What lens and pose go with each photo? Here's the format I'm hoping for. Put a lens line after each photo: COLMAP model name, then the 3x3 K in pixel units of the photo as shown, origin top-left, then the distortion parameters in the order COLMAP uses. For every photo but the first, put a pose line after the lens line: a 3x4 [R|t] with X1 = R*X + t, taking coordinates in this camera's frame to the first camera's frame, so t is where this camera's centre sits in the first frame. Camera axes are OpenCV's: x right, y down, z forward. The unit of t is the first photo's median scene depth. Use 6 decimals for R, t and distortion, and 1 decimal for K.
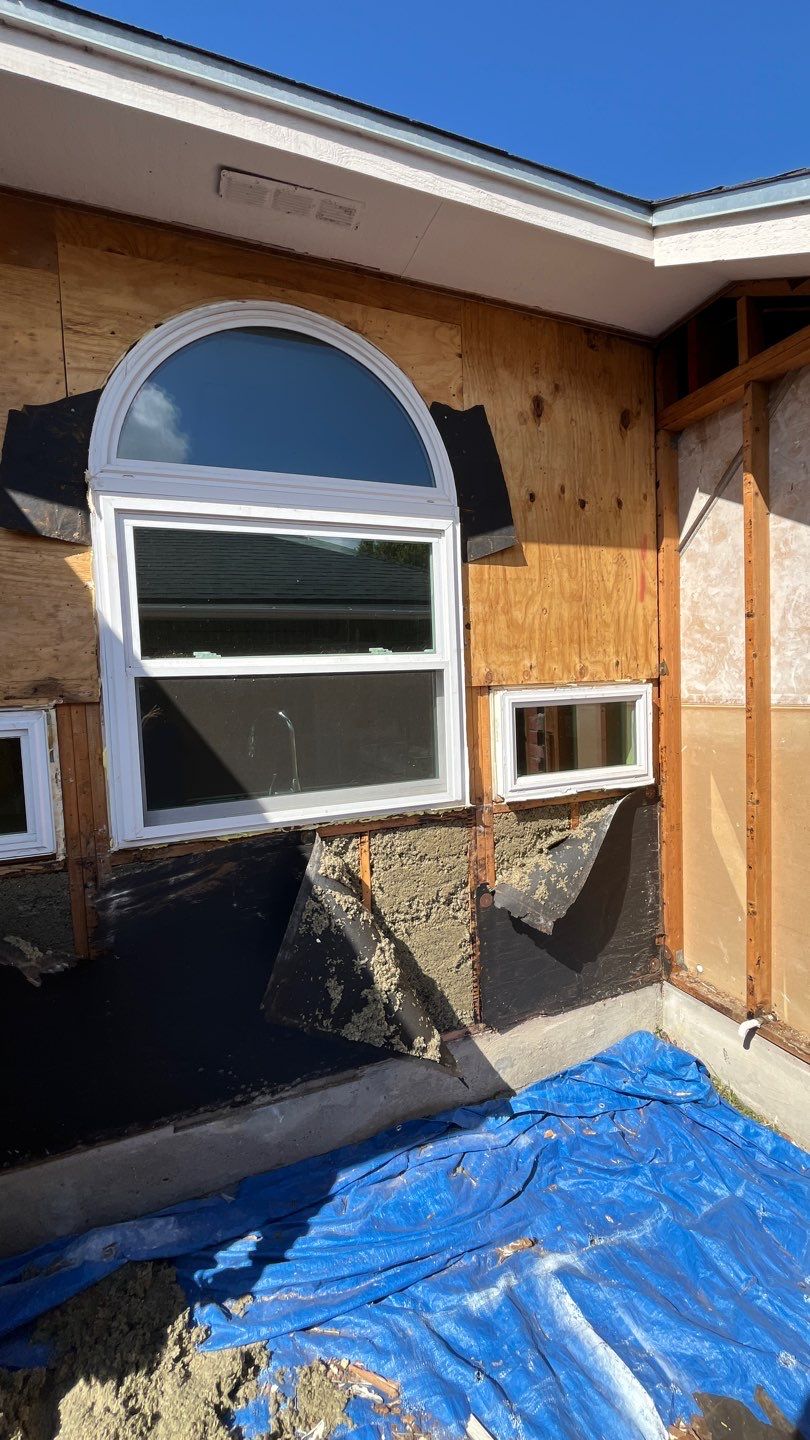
lens RADIAL K [[585.4, 0, 400.5], [0, 585.4, 720.2], [0, 0, 1]] dist [-0.002800, -0.000035]
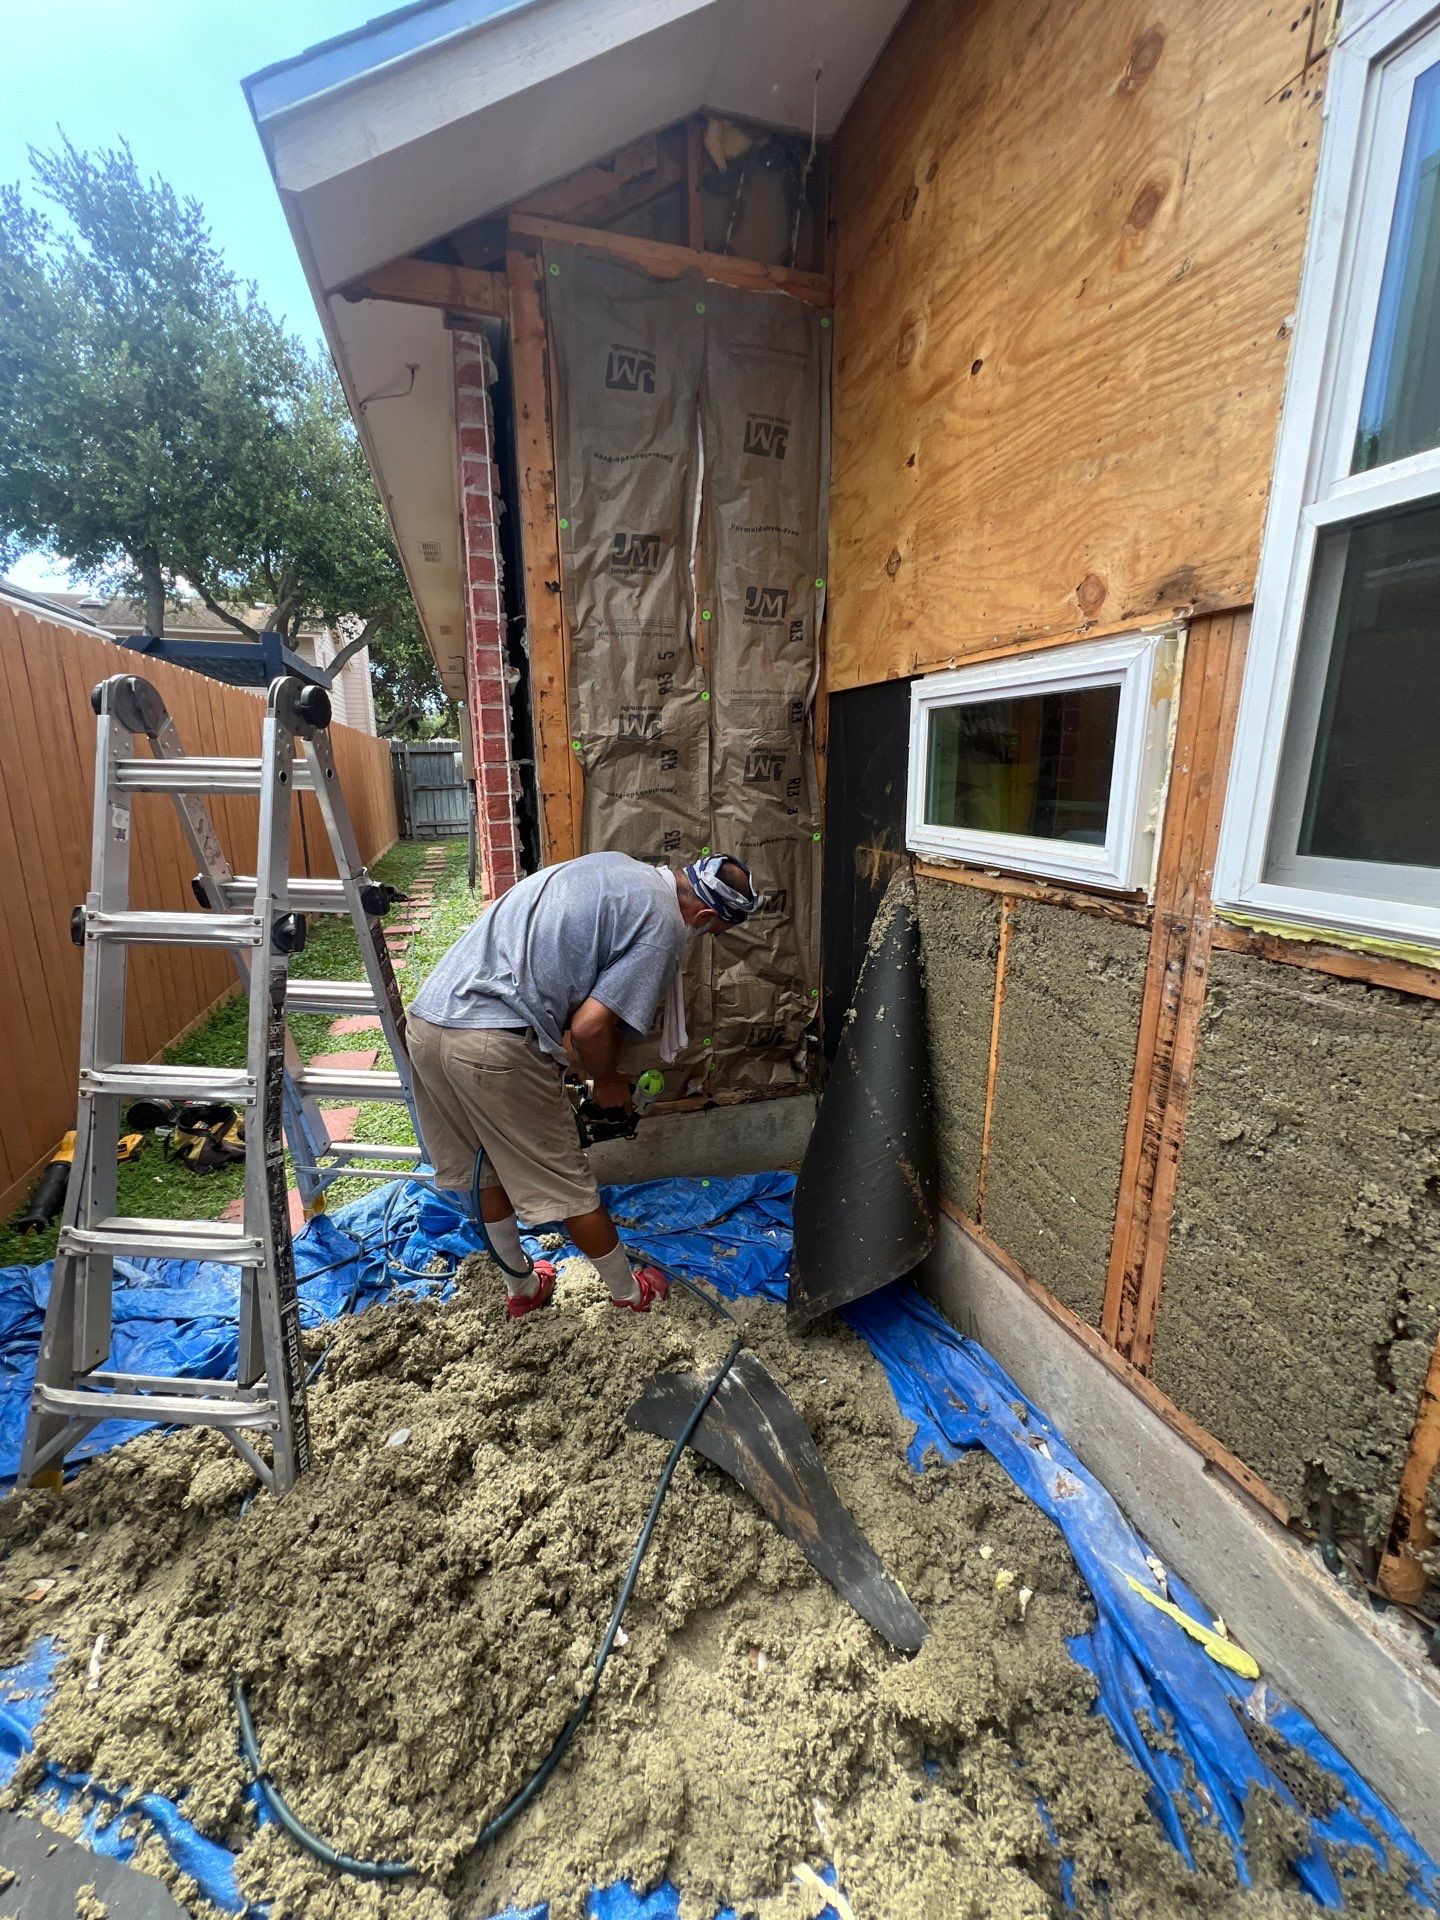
lens RADIAL K [[769.3, 0, 725.6], [0, 769.3, 958.4], [0, 0, 1]] dist [-0.002228, 0.000306]
pose [[-0.065216, 0.279492, -0.957931, 0.162120], [-0.047551, 0.958013, 0.282754, 0.074058], [0.996738, 0.063990, -0.049188, 0.513260]]
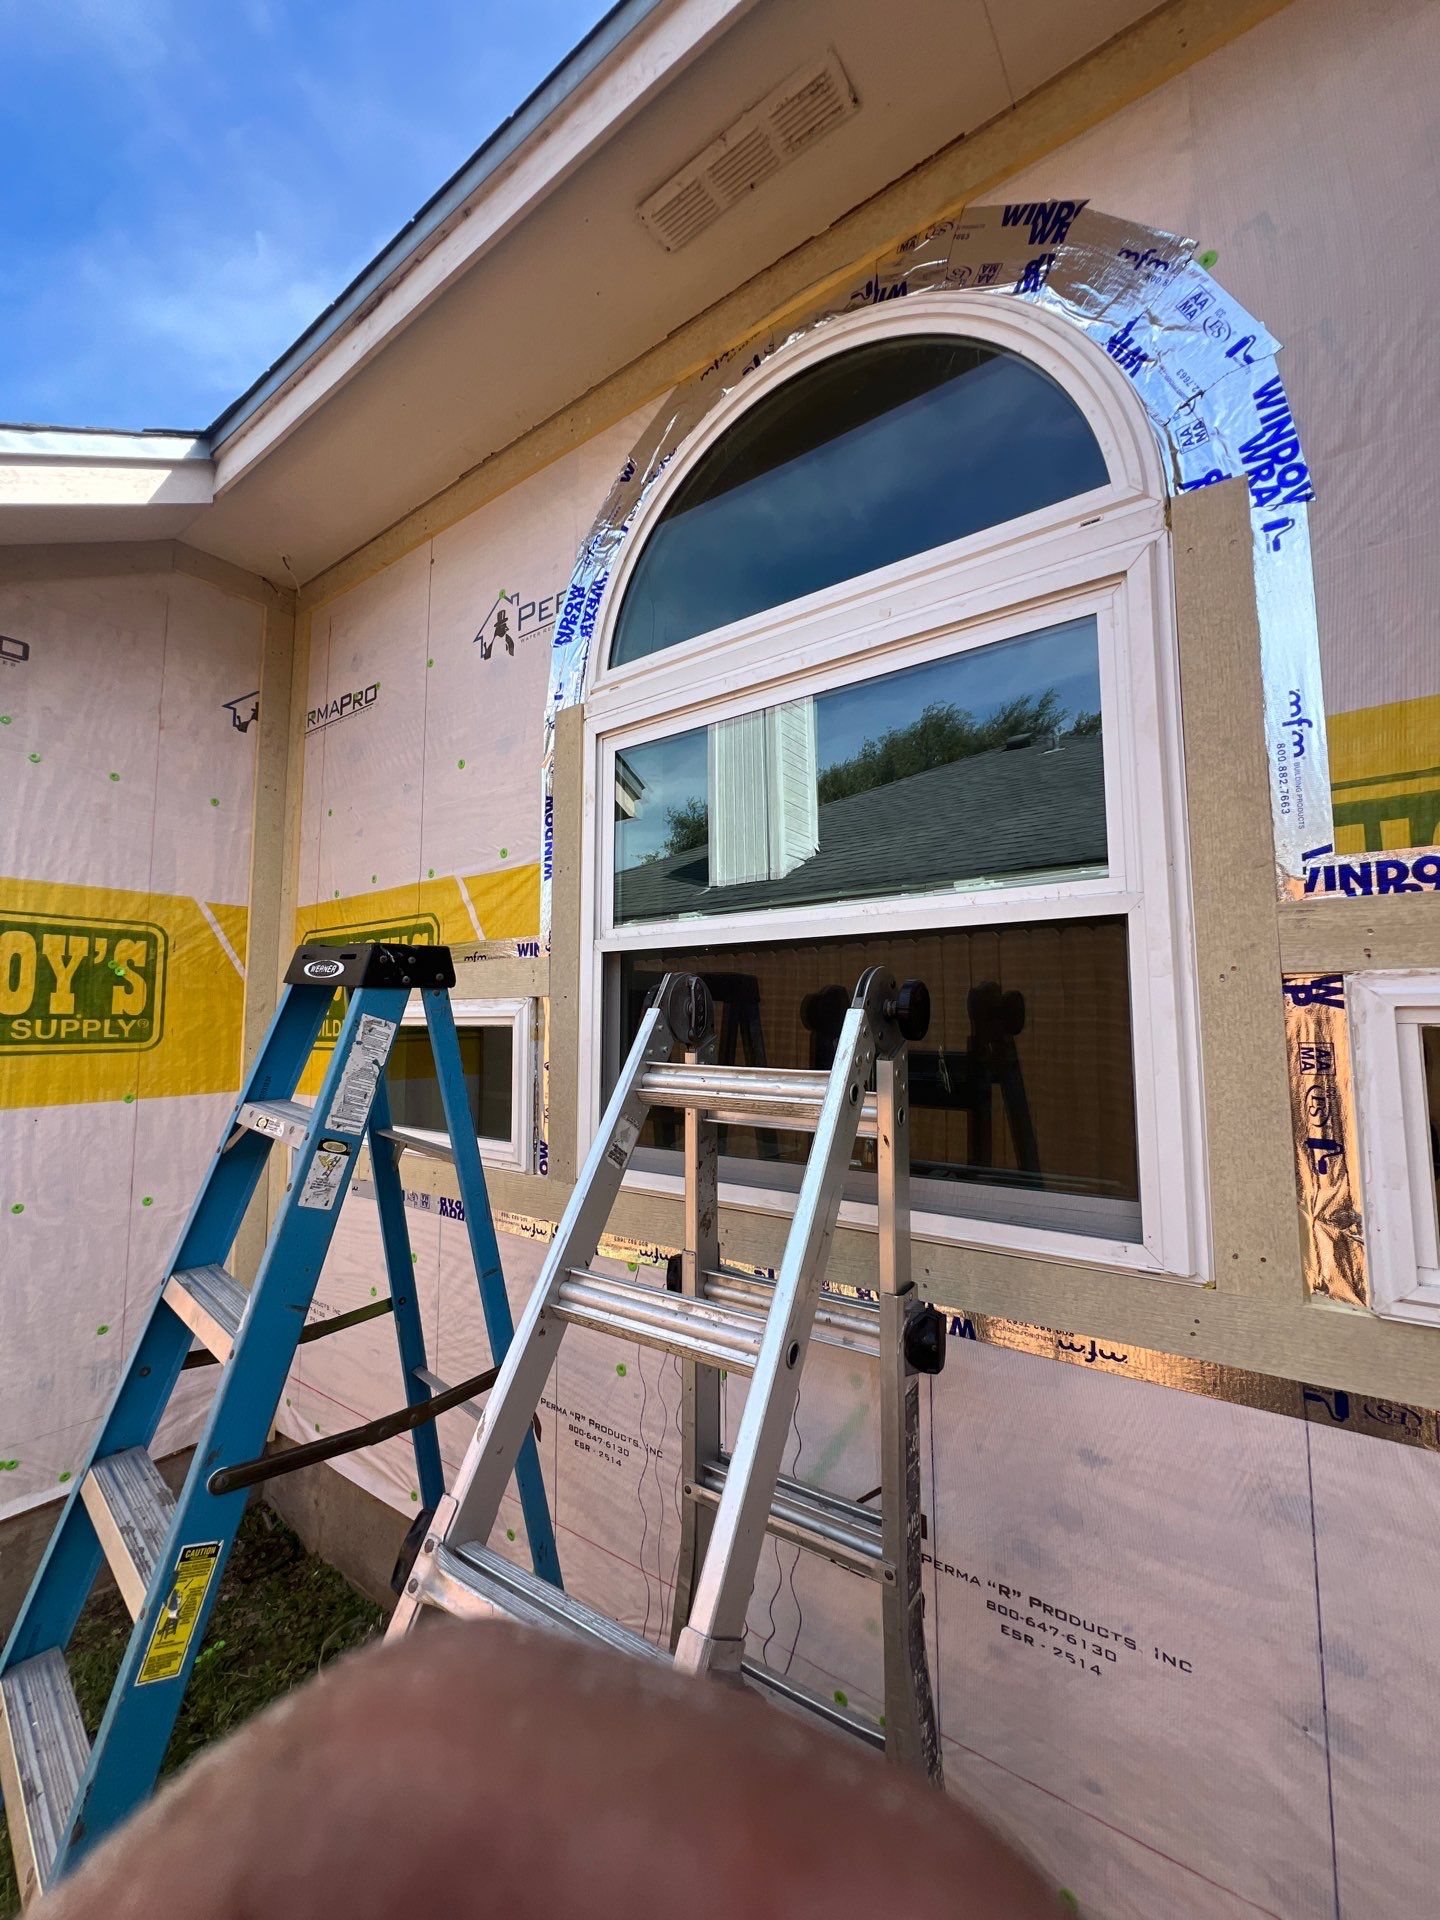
lens RADIAL K [[769.3, 0, 725.4], [0, 769.3, 955.0], [0, 0, 1]] dist [-0.002228, 0.000306]
pose [[0.540300, -0.034346, -0.840771, 0.358481], [-0.066533, 0.994295, -0.083373, -0.000411], [0.838838, 0.100986, 0.534932, 0.511645]]
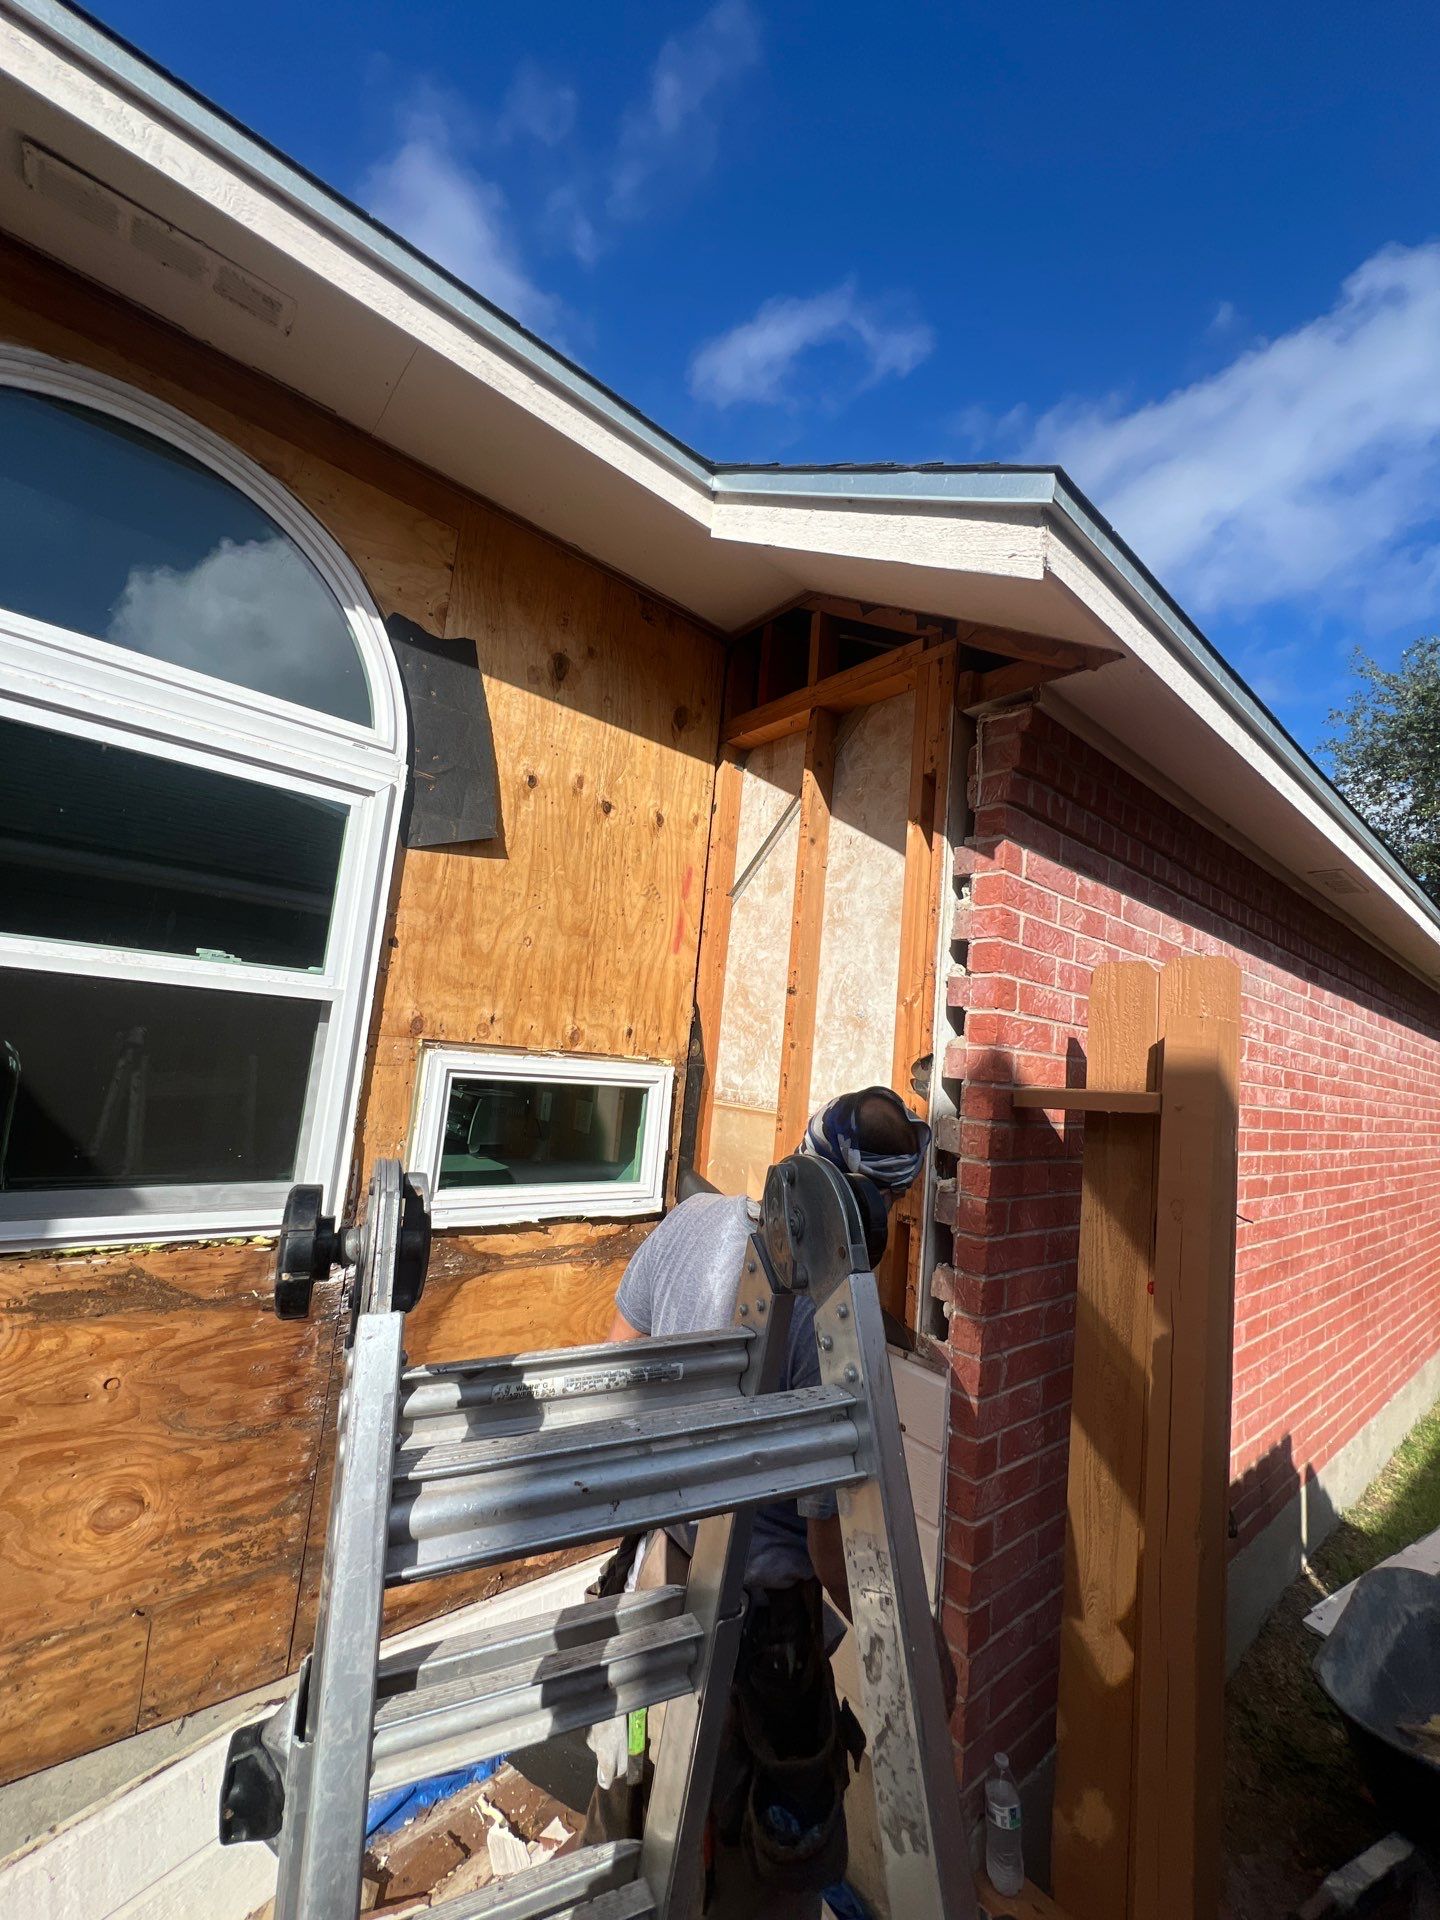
lens RADIAL K [[769.3, 0, 722.1], [0, 769.3, 957.9], [0, 0, 1]] dist [-0.002228, 0.000306]
pose [[0.939064, 0.165753, 0.301138, 0.209729], [-0.111011, 0.975355, -0.190681, -0.023116], [-0.325323, 0.145632, 0.934321, 0.096579]]
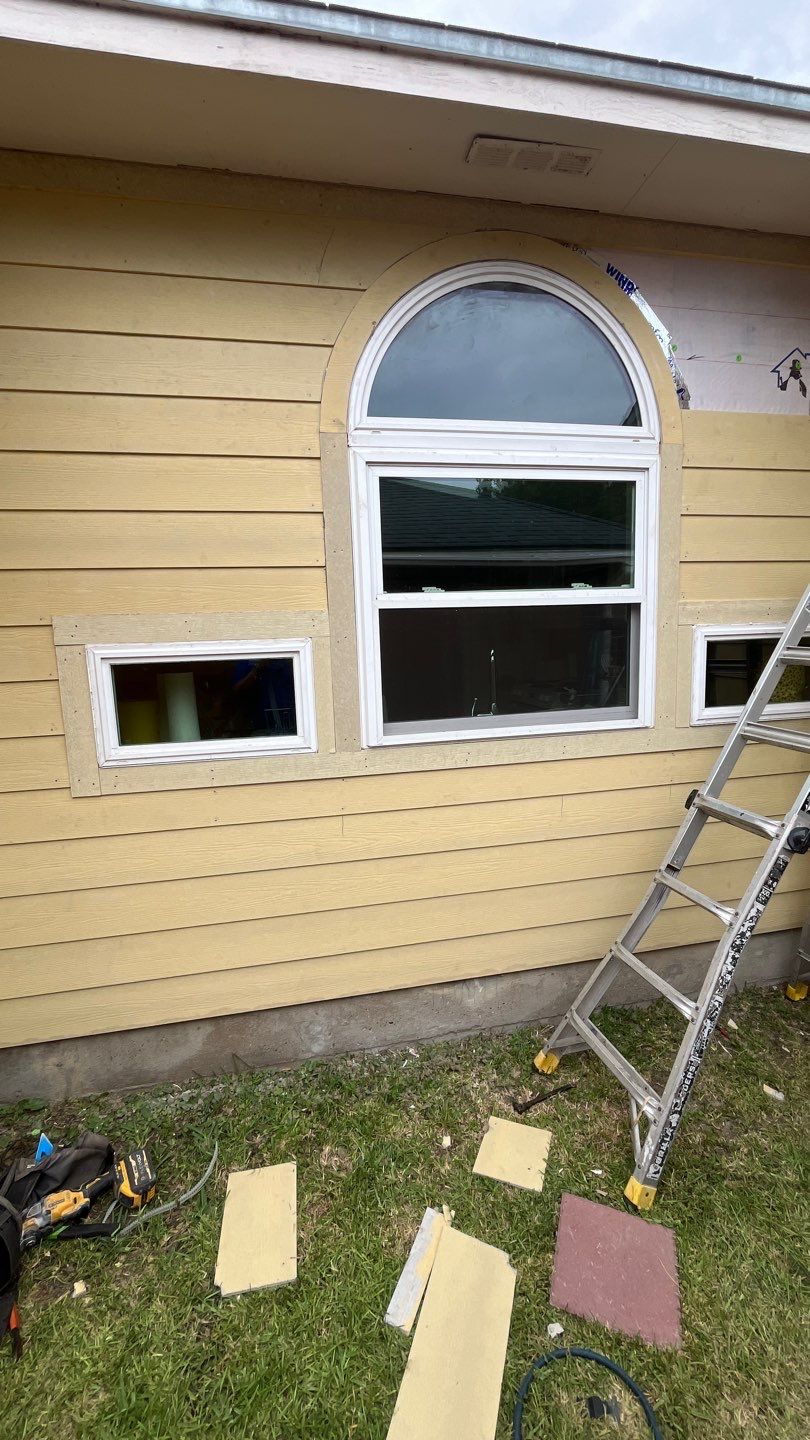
lens RADIAL K [[585.4, 0, 402.5], [0, 585.4, 717.5], [0, 0, 1]] dist [-0.002800, -0.000035]
pose [[0.984171, 0.028650, -0.174892, -0.161723], [-0.014392, 0.996507, 0.082255, 0.039177], [0.176637, -0.078436, 0.981146, -0.137372]]
